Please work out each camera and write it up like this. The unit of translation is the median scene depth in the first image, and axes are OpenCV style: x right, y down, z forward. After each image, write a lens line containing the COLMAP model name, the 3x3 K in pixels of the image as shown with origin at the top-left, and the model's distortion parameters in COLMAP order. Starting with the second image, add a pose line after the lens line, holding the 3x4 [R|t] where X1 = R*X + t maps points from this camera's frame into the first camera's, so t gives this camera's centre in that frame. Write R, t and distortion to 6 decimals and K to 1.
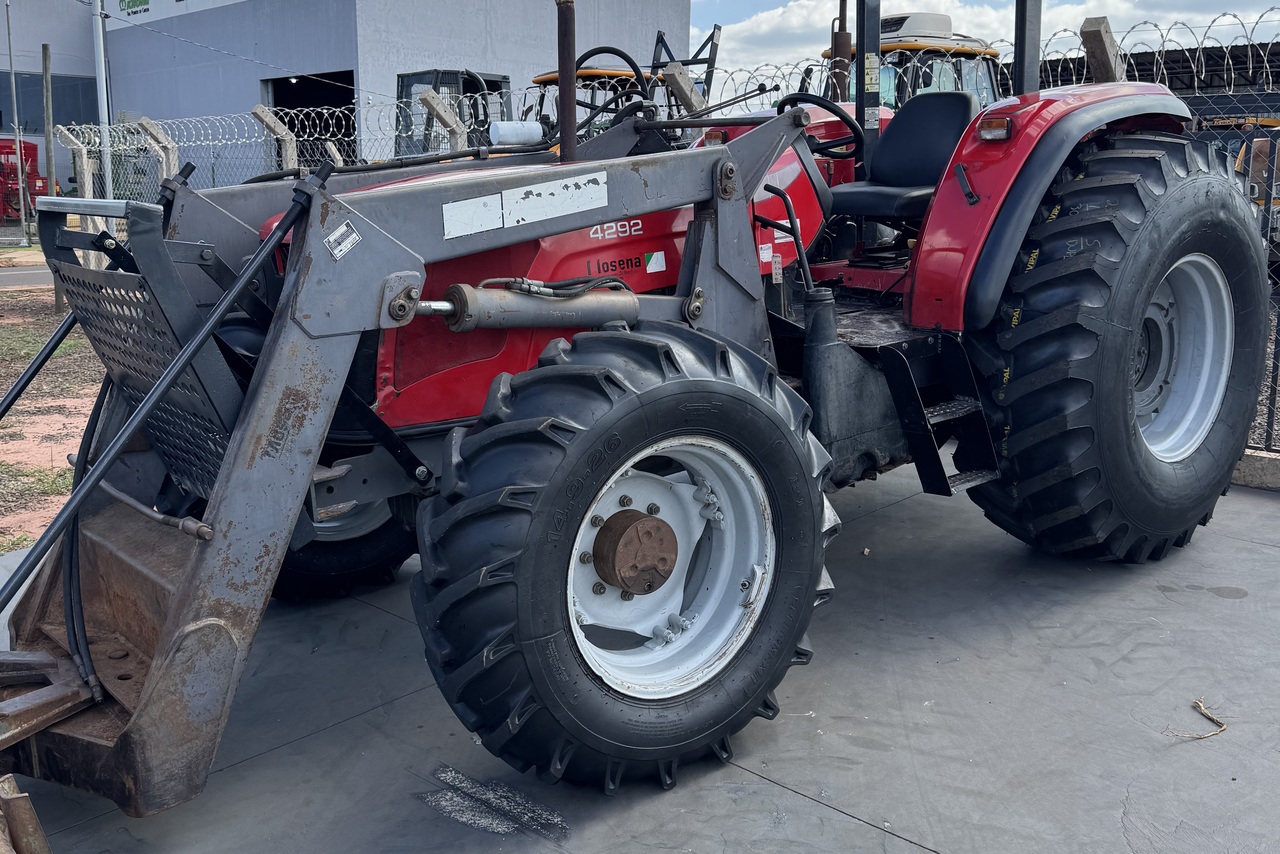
lens RADIAL K [[1138.4, 0, 636.3], [0, 1138.4, 423.8], [0, 0, 1]] dist [0.134381, -0.297965]
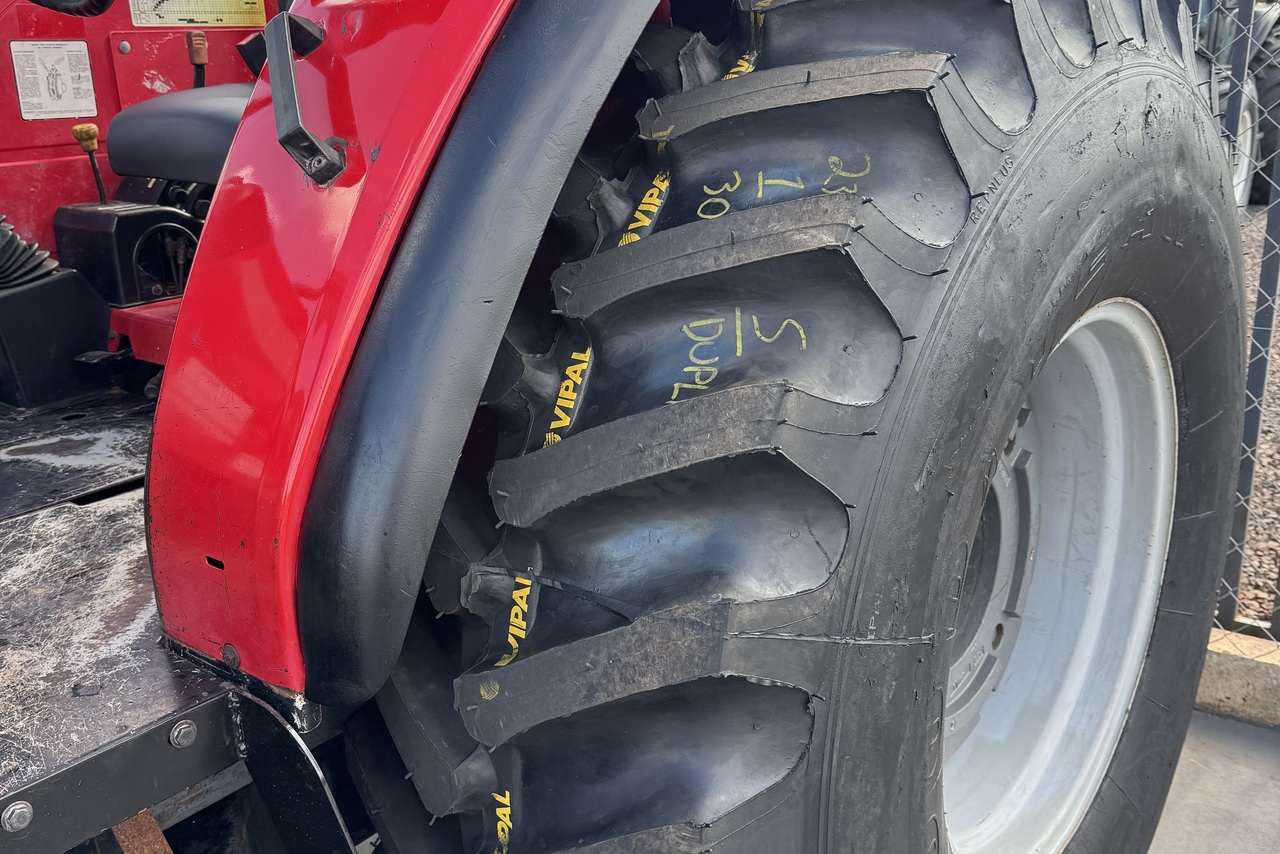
lens RADIAL K [[1138.4, 0, 636.3], [0, 1138.4, 423.8], [0, 0, 1]] dist [0.134381, -0.297965]
pose [[0.984658, -0.059210, 0.164144, 0.313415], [0.046084, 0.995512, 0.082655, -0.154617], [-0.168301, -0.073822, 0.982968, 0.735644]]
